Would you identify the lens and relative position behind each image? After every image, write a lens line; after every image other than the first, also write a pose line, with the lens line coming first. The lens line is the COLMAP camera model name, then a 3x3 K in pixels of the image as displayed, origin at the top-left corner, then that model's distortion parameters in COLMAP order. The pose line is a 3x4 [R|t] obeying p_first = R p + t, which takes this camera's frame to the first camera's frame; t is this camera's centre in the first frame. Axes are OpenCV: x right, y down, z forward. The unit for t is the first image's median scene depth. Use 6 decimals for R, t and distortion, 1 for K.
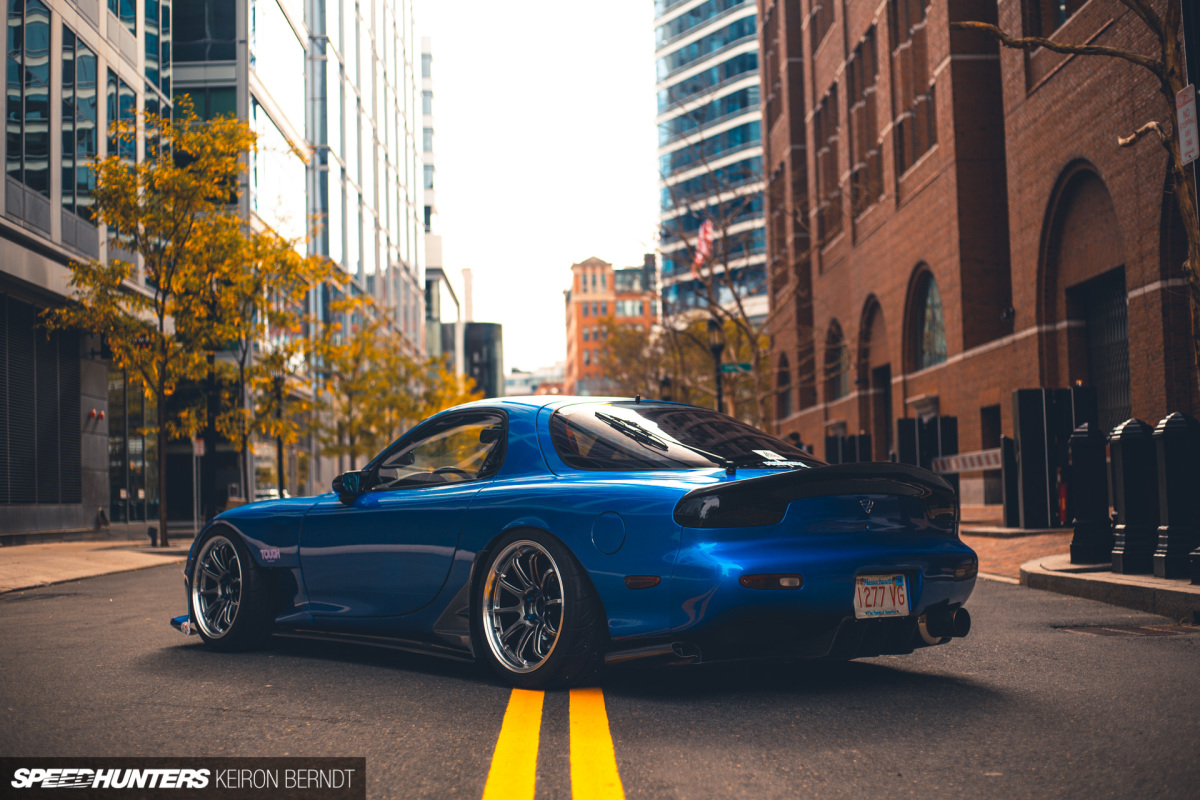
lens RADIAL K [[1724.5, 0, 600.0], [0, 1724.5, 400.0], [0, 0, 1]] dist [-0.232882, -0.014566]
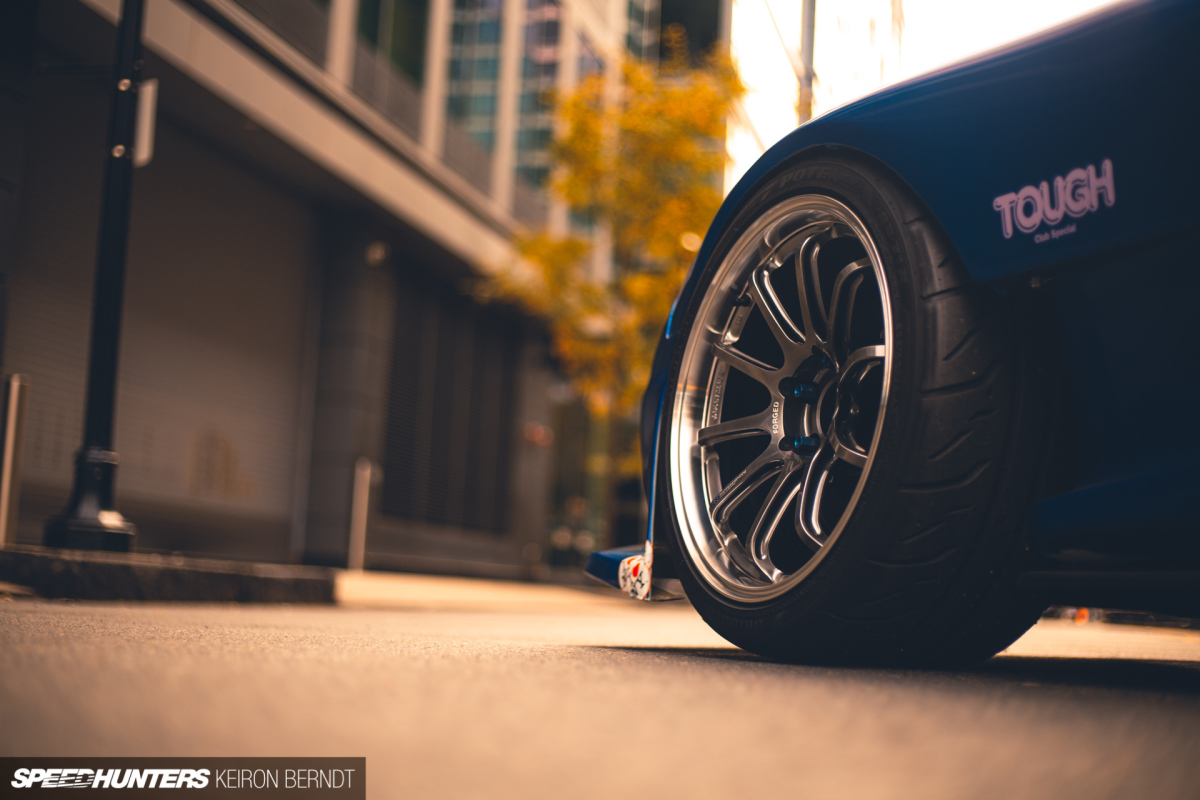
lens RADIAL K [[1724.5, 0, 600.0], [0, 1724.5, 400.0], [0, 0, 1]] dist [-0.232882, -0.014566]
pose [[0.962927, 0.052357, -0.264634, -0.179931], [-0.069252, 0.996087, -0.054917, 0.123561], [0.260723, 0.071207, 0.962784, 0.738865]]
